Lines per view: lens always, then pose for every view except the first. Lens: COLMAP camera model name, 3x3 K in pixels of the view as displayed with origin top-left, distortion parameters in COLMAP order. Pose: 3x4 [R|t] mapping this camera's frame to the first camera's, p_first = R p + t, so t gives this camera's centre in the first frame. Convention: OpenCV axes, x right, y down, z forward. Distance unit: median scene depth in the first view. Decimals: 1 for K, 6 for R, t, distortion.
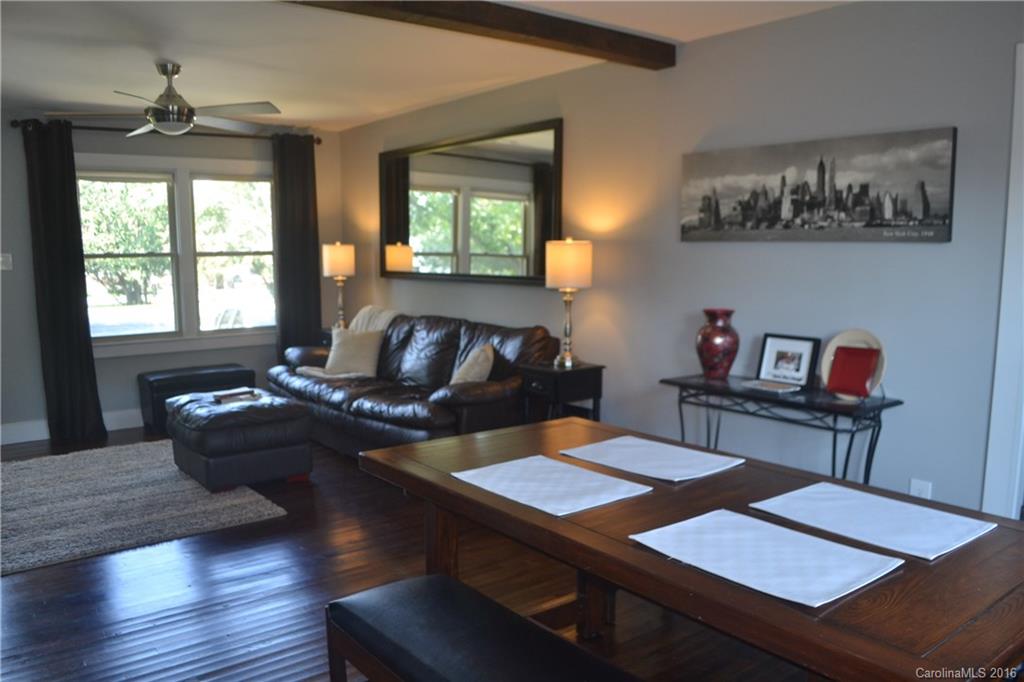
lens RADIAL K [[809.2, 0, 516.0], [0, 809.2, 363.1], [0, 0, 1]] dist [-0.089750, 0.003570]
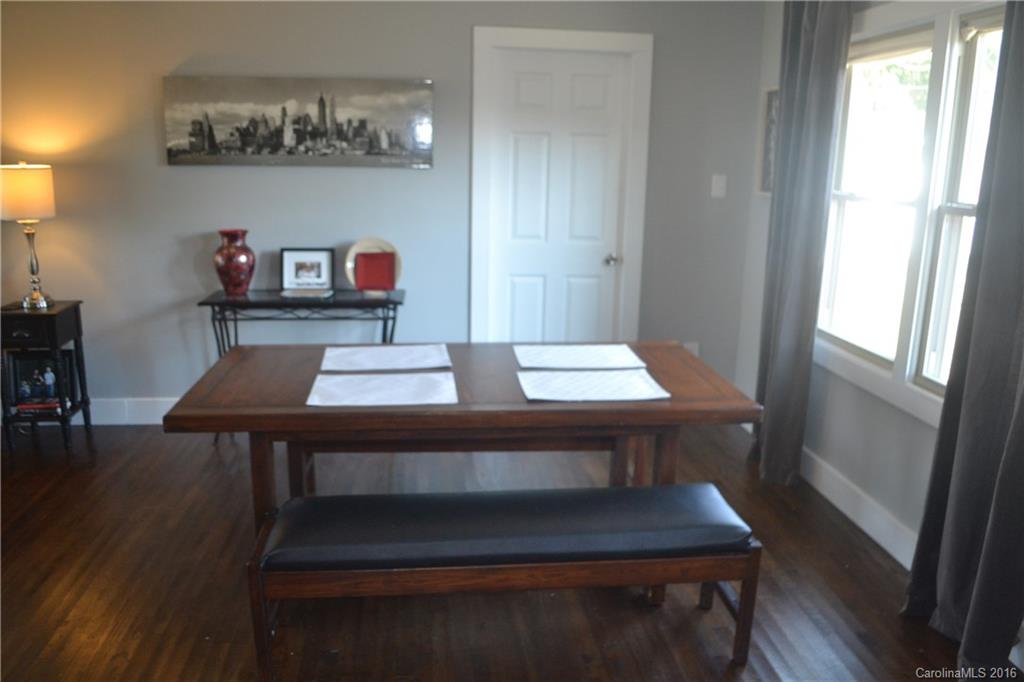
lens RADIAL K [[809.2, 0, 516.0], [0, 809.2, 363.1], [0, 0, 1]] dist [-0.089750, 0.003570]
pose [[0.513542, -0.204813, 0.833262, -0.495419], [0.097762, 0.978738, 0.180320, -0.050080], [-0.852477, -0.011140, 0.522646, 0.125152]]
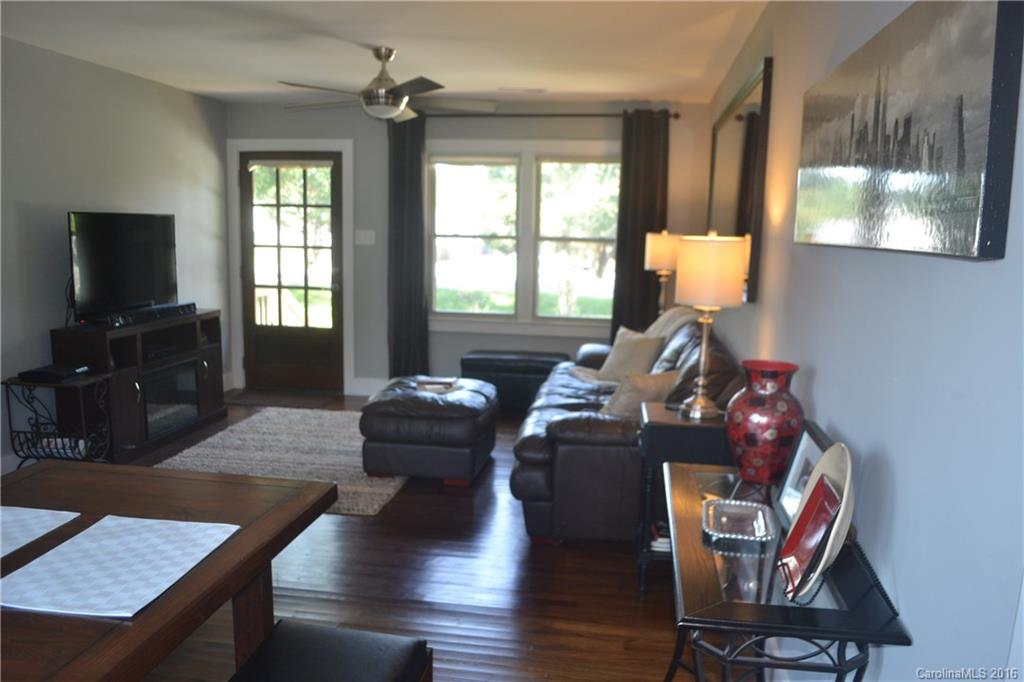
lens RADIAL K [[809.2, 0, 516.0], [0, 809.2, 363.1], [0, 0, 1]] dist [-0.089750, 0.003570]
pose [[0.689070, 0.139288, -0.711183, 0.546562], [-0.128334, 0.989299, 0.069414, -0.087489], [0.713241, 0.043438, 0.699572, 0.505756]]
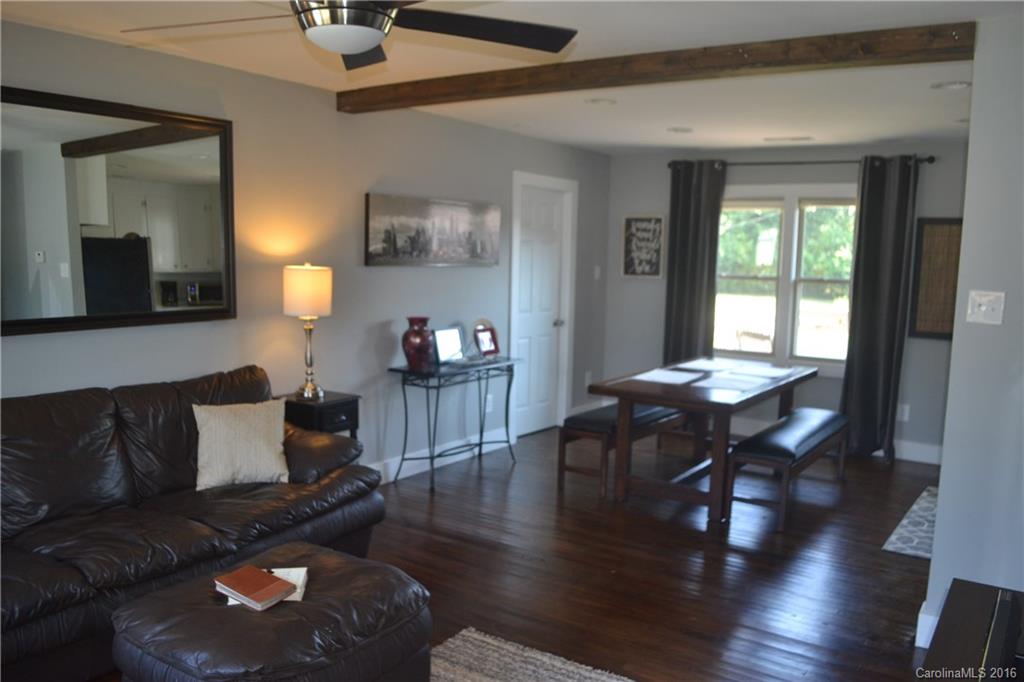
lens RADIAL K [[809.2, 0, 516.0], [0, 809.2, 363.1], [0, 0, 1]] dist [-0.089750, 0.003570]
pose [[-0.303170, -0.135039, 0.943320, -1.119319], [0.112154, 0.977972, 0.176045, -0.218783], [-0.946314, 0.159168, -0.281347, 1.284753]]
